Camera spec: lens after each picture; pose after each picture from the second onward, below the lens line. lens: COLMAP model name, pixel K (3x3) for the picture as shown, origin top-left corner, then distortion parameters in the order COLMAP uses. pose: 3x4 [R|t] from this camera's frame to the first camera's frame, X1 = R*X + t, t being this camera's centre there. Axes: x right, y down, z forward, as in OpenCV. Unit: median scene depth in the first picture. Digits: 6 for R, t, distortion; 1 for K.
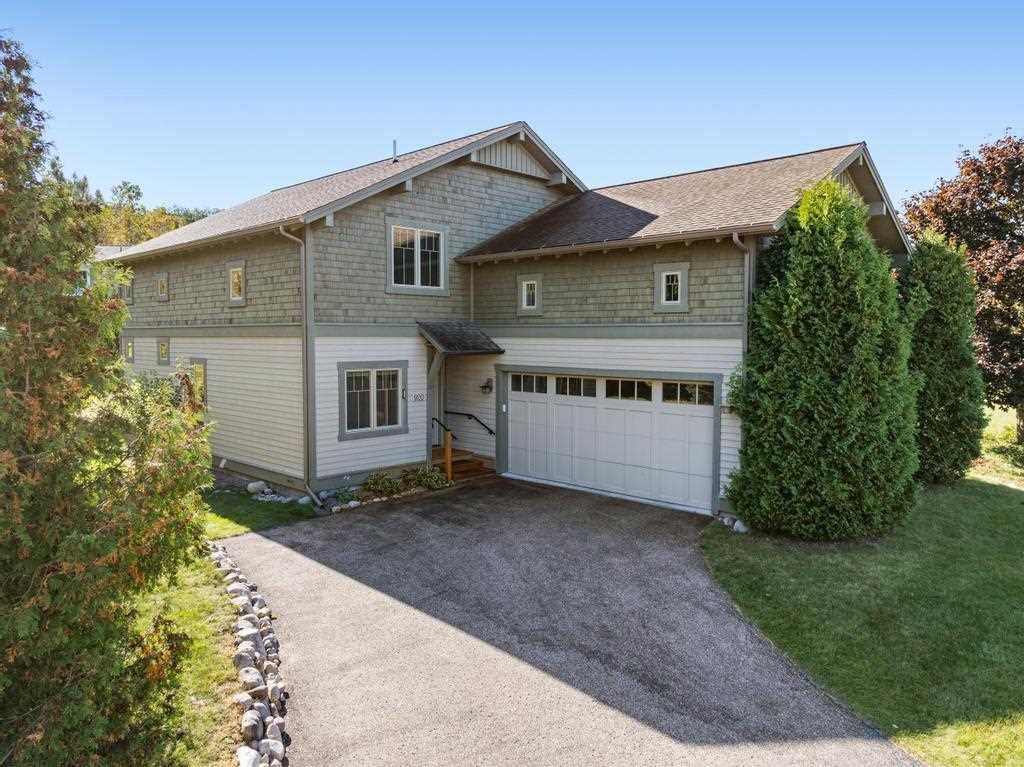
lens RADIAL K [[720.2, 0, 510.9], [0, 720.2, 383.8], [0, 0, 1]] dist [-0.042212, 0.009019]
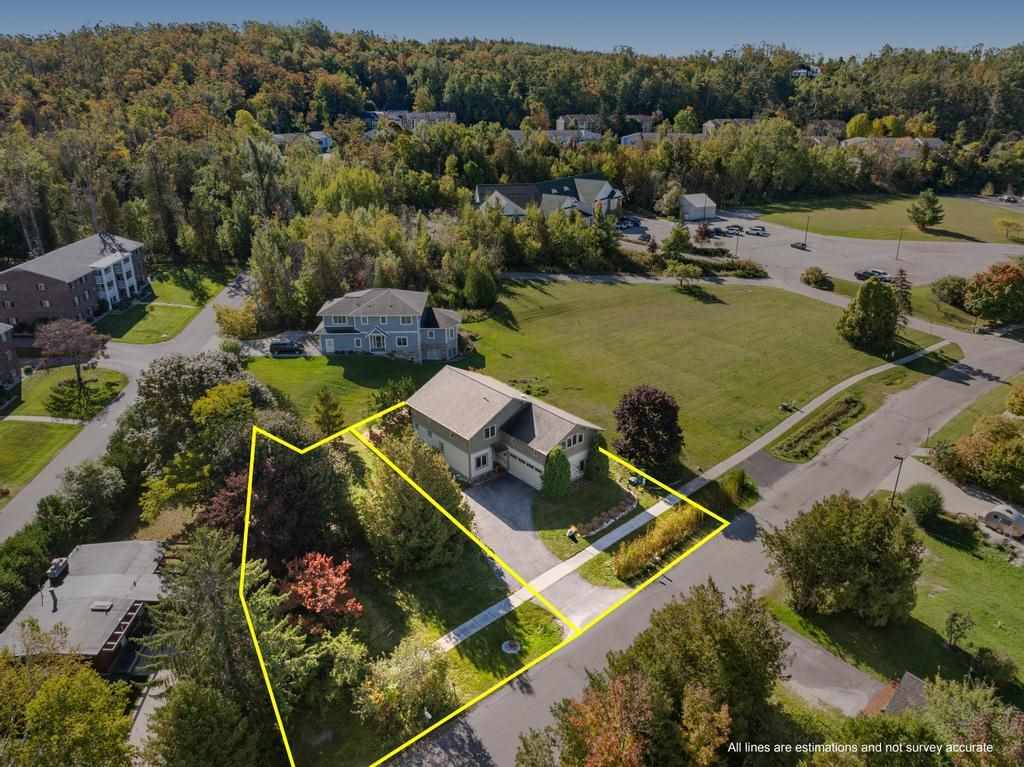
lens RADIAL K [[720.2, 0, 515.0], [0, 720.2, 378.6], [0, 0, 1]] dist [-0.042212, 0.009019]
pose [[0.994376, 0.040253, -0.097955, 0.512552], [-0.006588, 0.946669, 0.322139, -2.149987], [0.105699, -0.319682, 0.941611, -3.532595]]
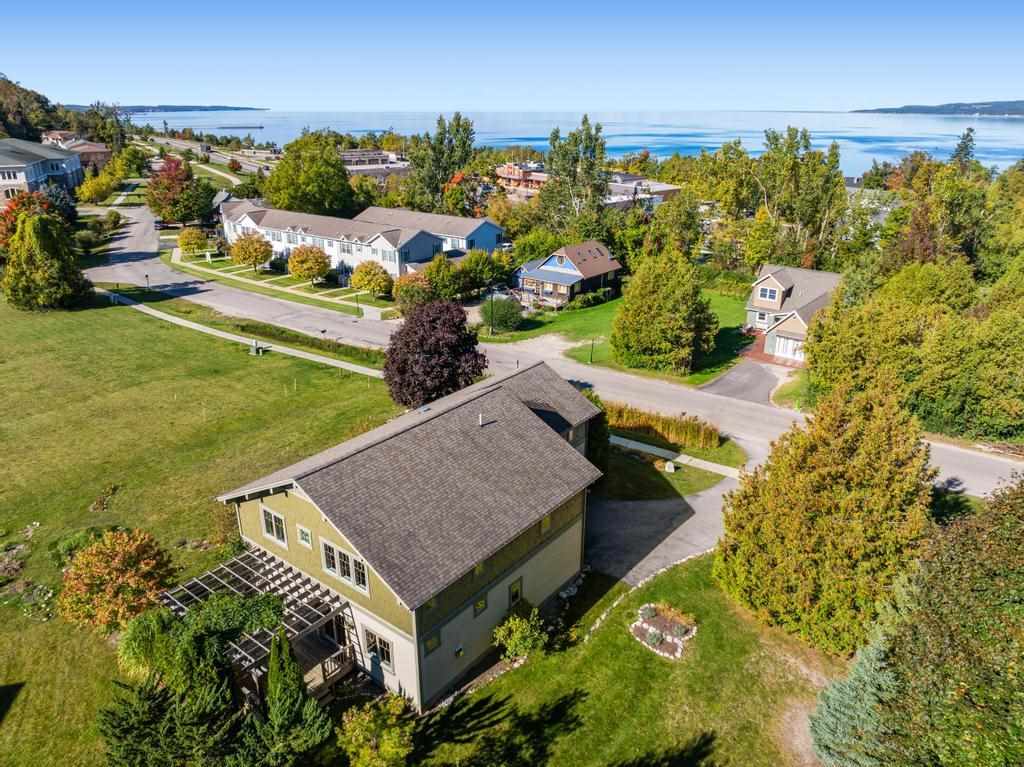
lens RADIAL K [[720.2, 0, 516.6], [0, 720.2, 381.4], [0, 0, 1]] dist [-0.042212, 0.009019]
pose [[-0.107857, -0.353699, 0.929120, -2.162898], [0.062438, 0.930317, 0.361403, -1.262629], [-0.992204, 0.096992, -0.078256, 1.266856]]
